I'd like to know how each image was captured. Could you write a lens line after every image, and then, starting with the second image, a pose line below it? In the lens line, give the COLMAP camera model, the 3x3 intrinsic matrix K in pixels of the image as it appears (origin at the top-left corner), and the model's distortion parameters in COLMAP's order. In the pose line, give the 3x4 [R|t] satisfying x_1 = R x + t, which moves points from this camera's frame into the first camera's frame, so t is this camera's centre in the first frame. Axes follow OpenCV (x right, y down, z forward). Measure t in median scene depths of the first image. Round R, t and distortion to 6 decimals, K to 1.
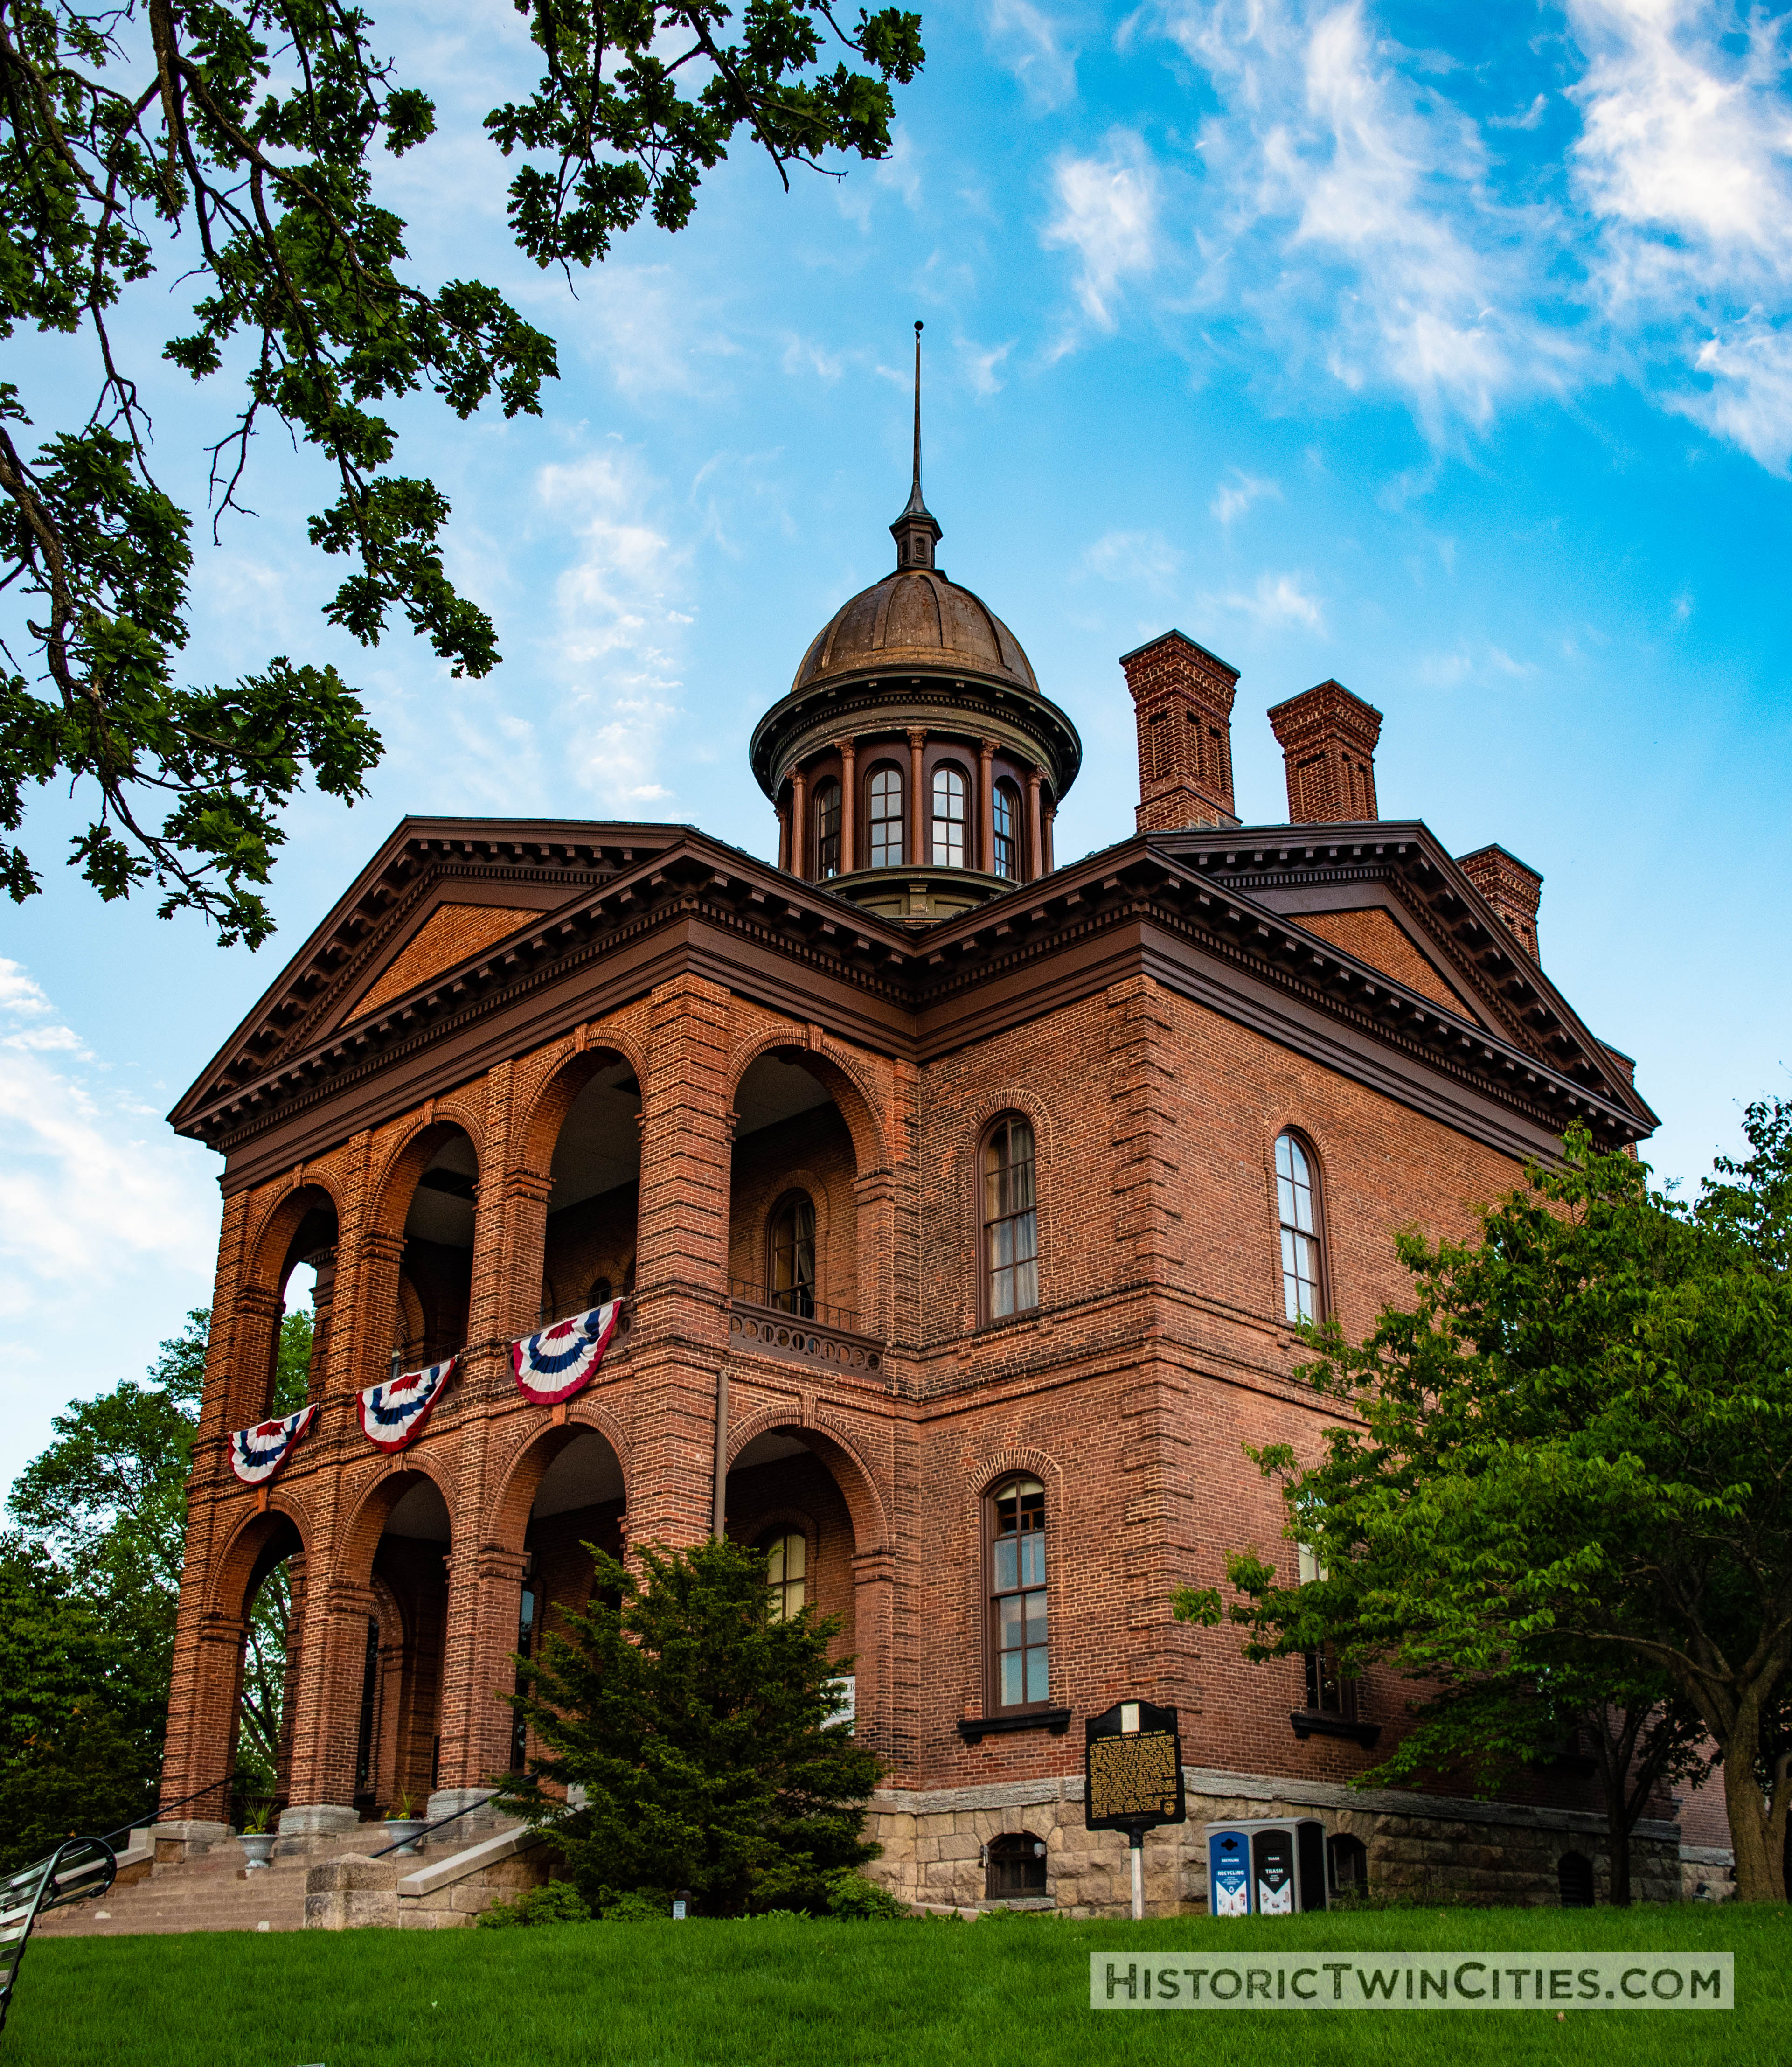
lens RADIAL K [[2226.1, 0, 895.9], [0, 2226.1, 1139.8], [0, 0, 1]] dist [-0.087630, 0.007291]
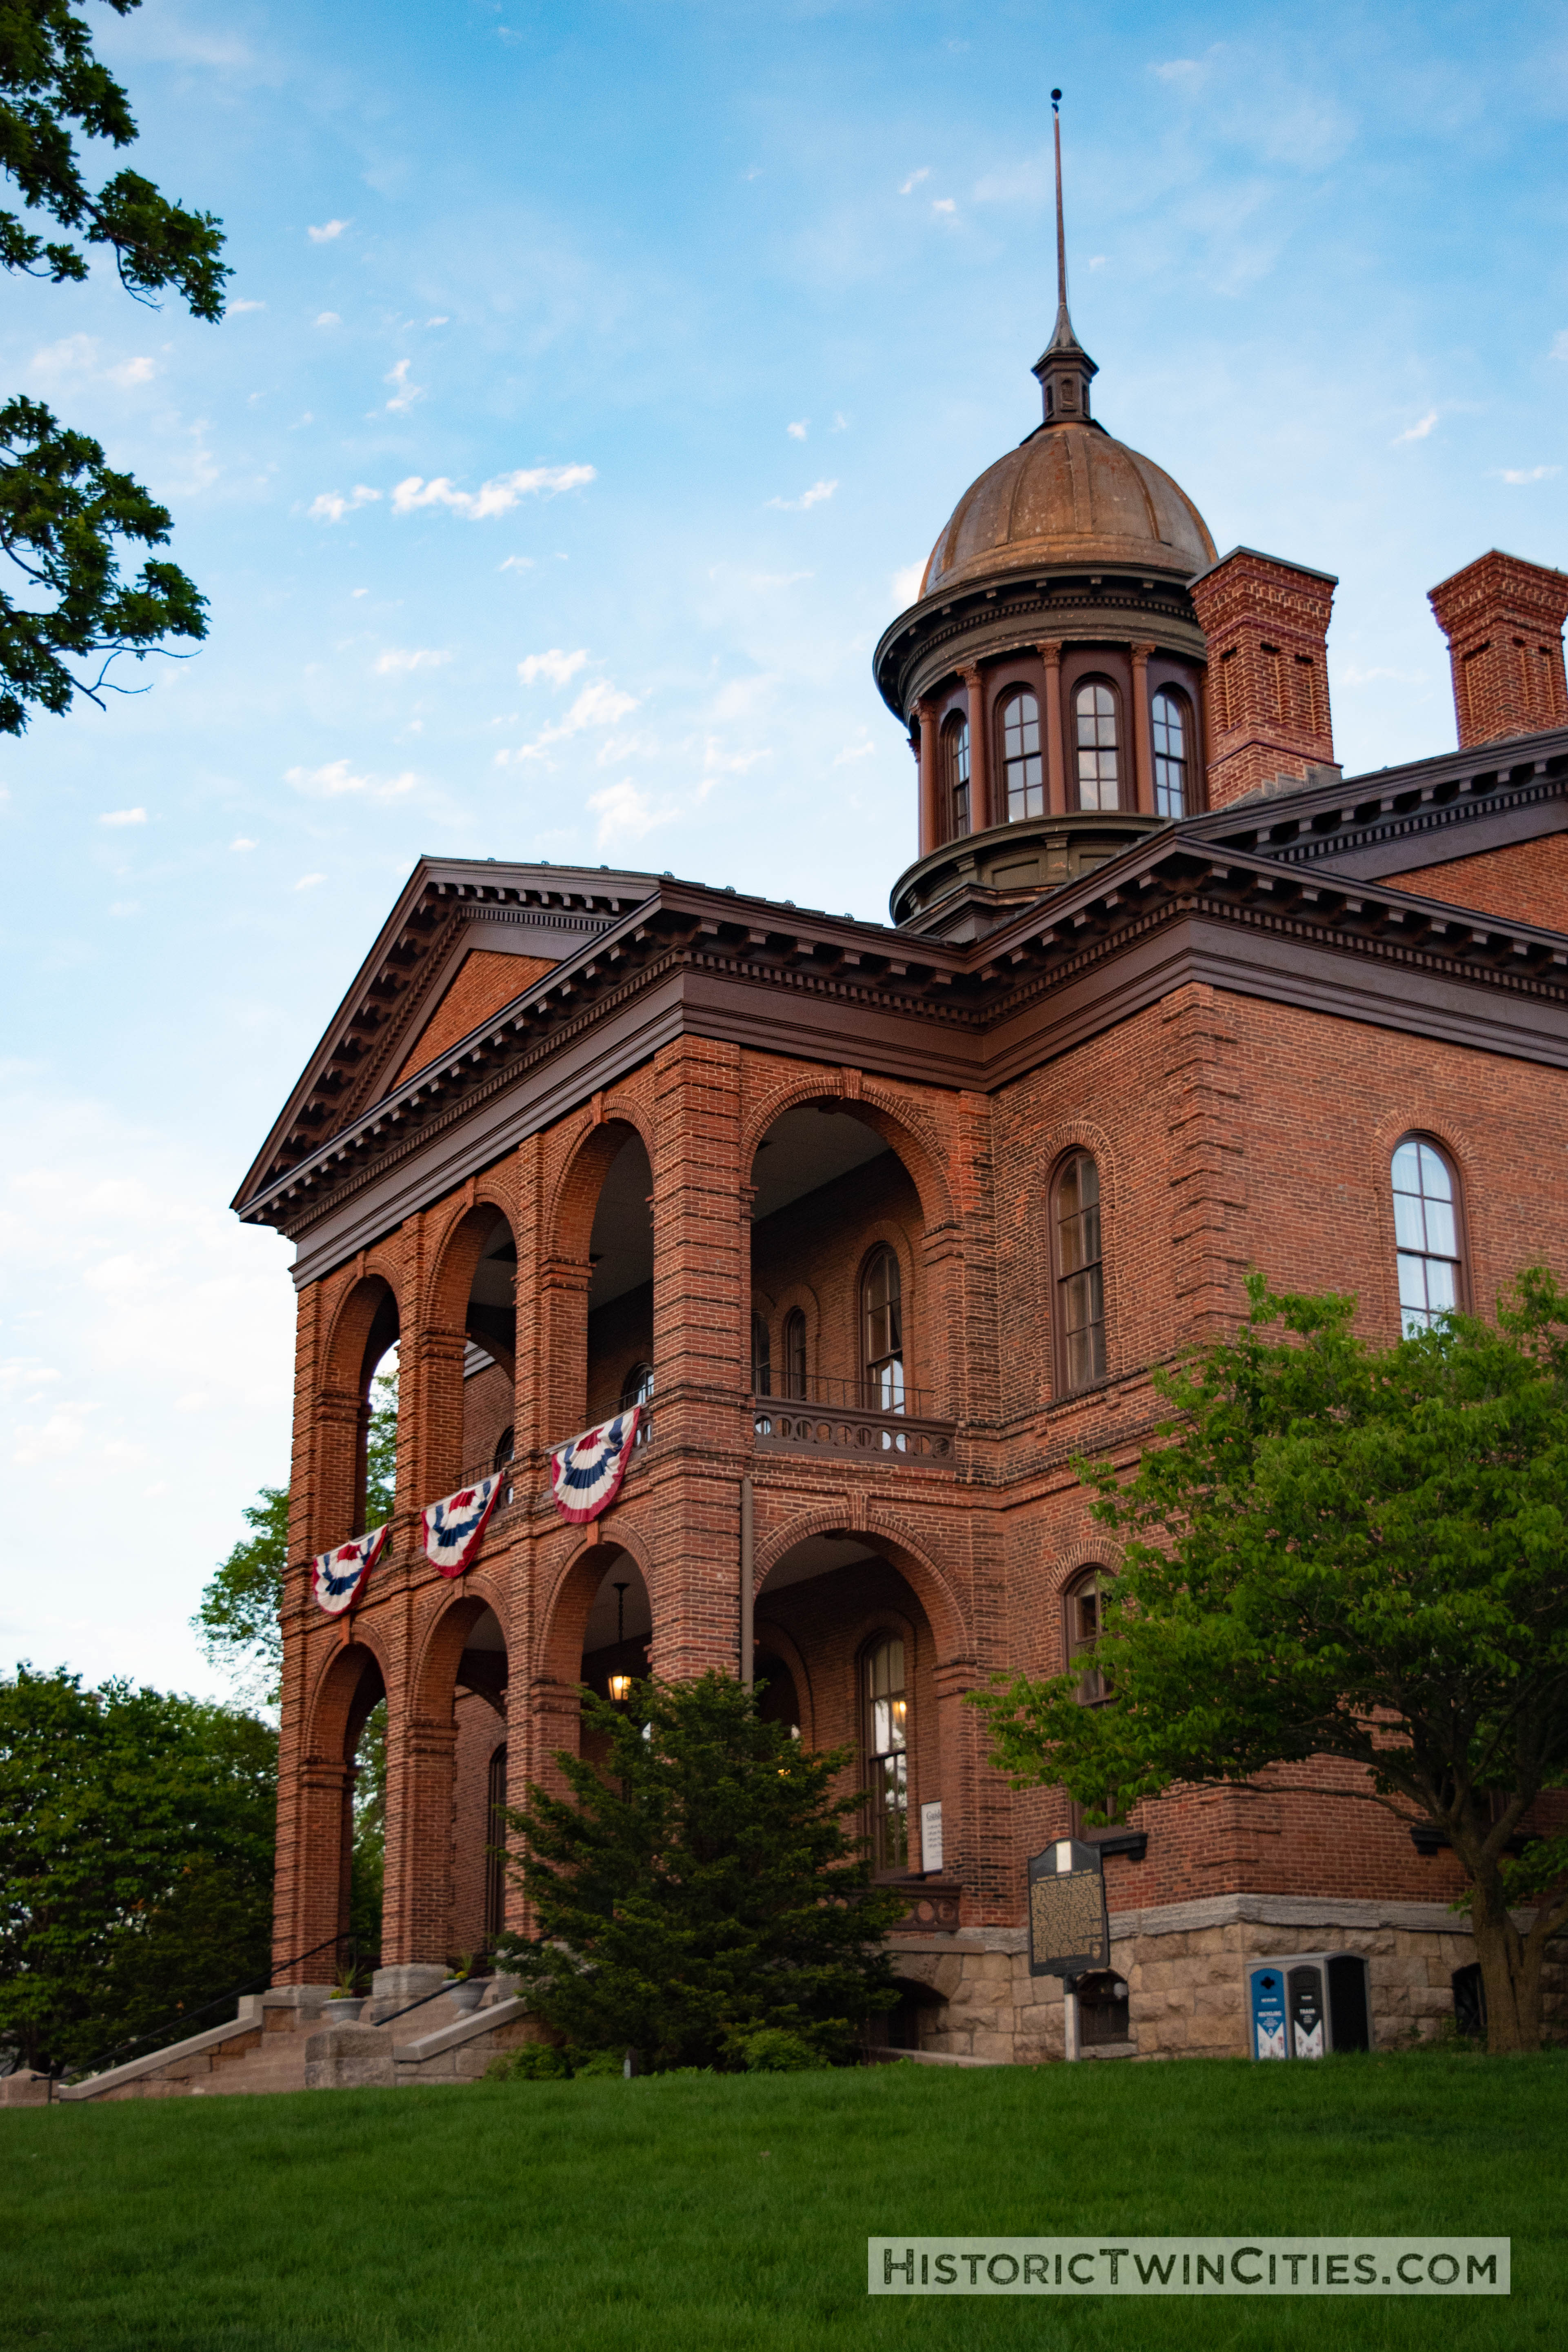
lens RADIAL K [[3082.7, 0, 784.0], [0, 3082.7, 1176.0], [0, 0, 1]] dist [-0.053910, 0.015351]
pose [[0.967698, -0.089822, -0.235567, 0.219732], [0.103122, 0.993662, 0.044737, -0.066047], [0.230056, -0.067584, 0.970828, -0.189415]]
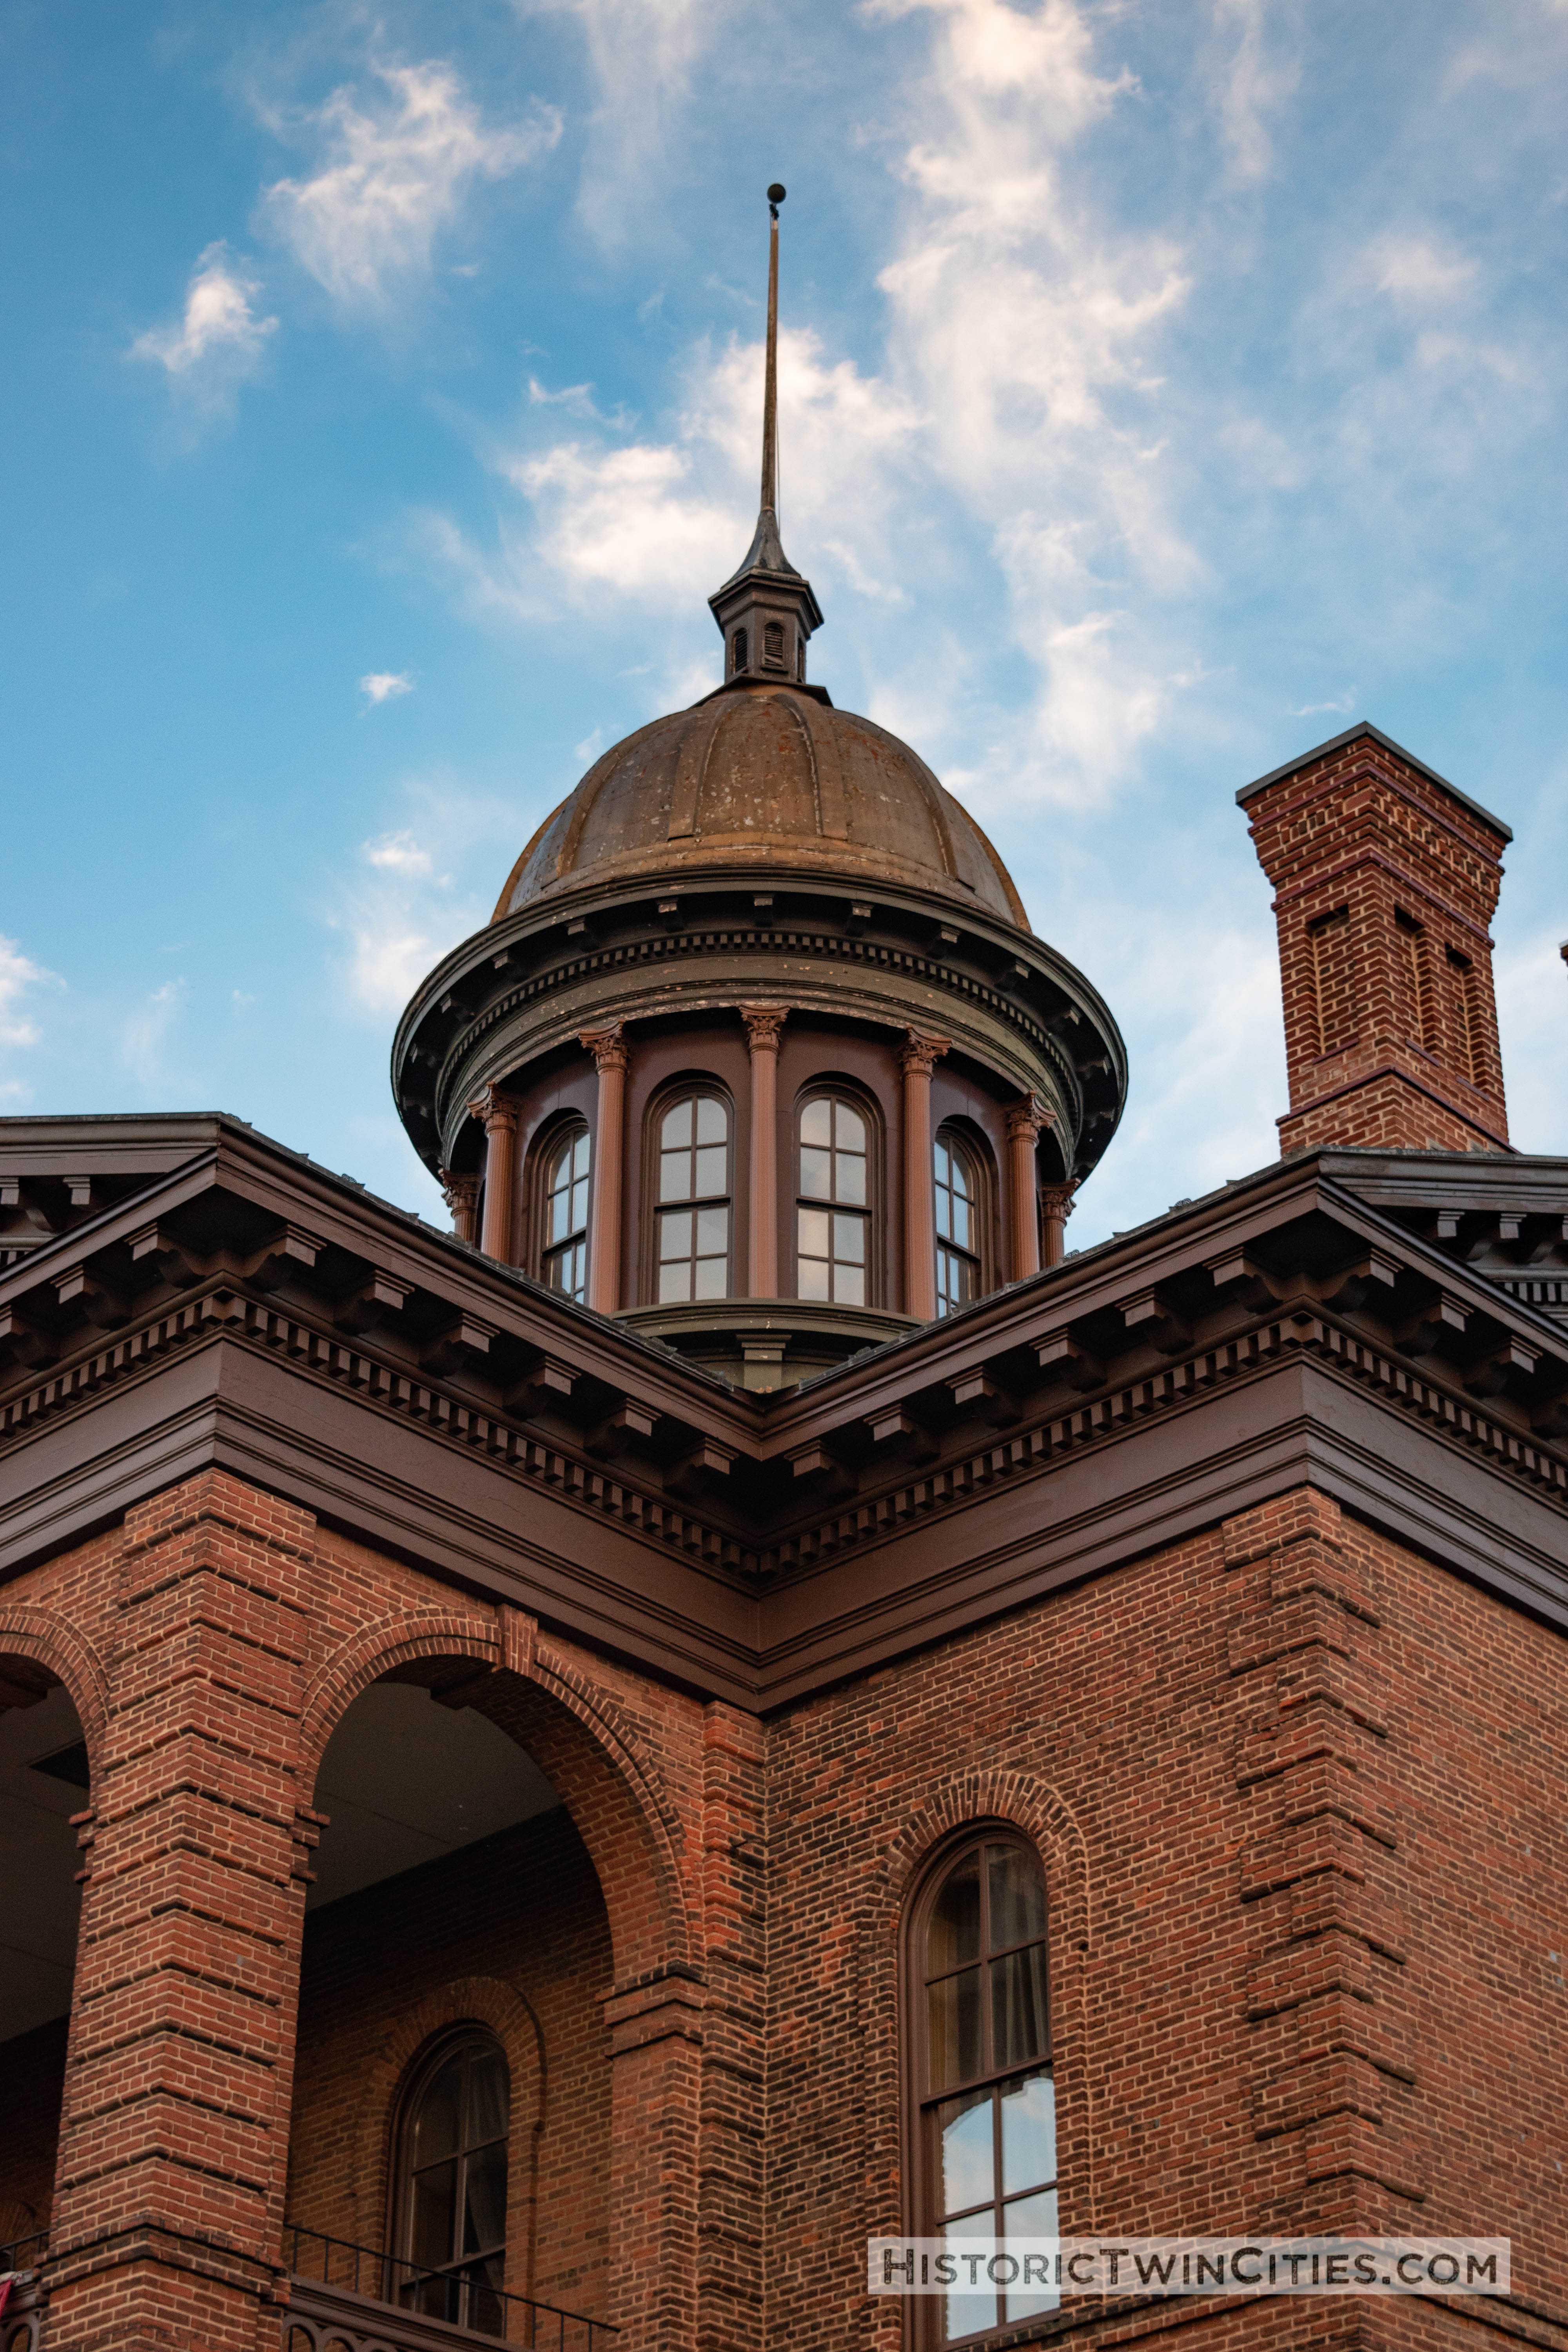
lens RADIAL K [[4465.5, 0, 784.0], [0, 4465.5, 1176.0], [0, 0, 1]] dist [0.026602, 0.065159]
pose [[0.999735, 0.014917, 0.017529, -0.002560], [-0.011313, 0.981682, -0.190188, 0.026878], [-0.020045, 0.189939, 0.981591, 0.160885]]
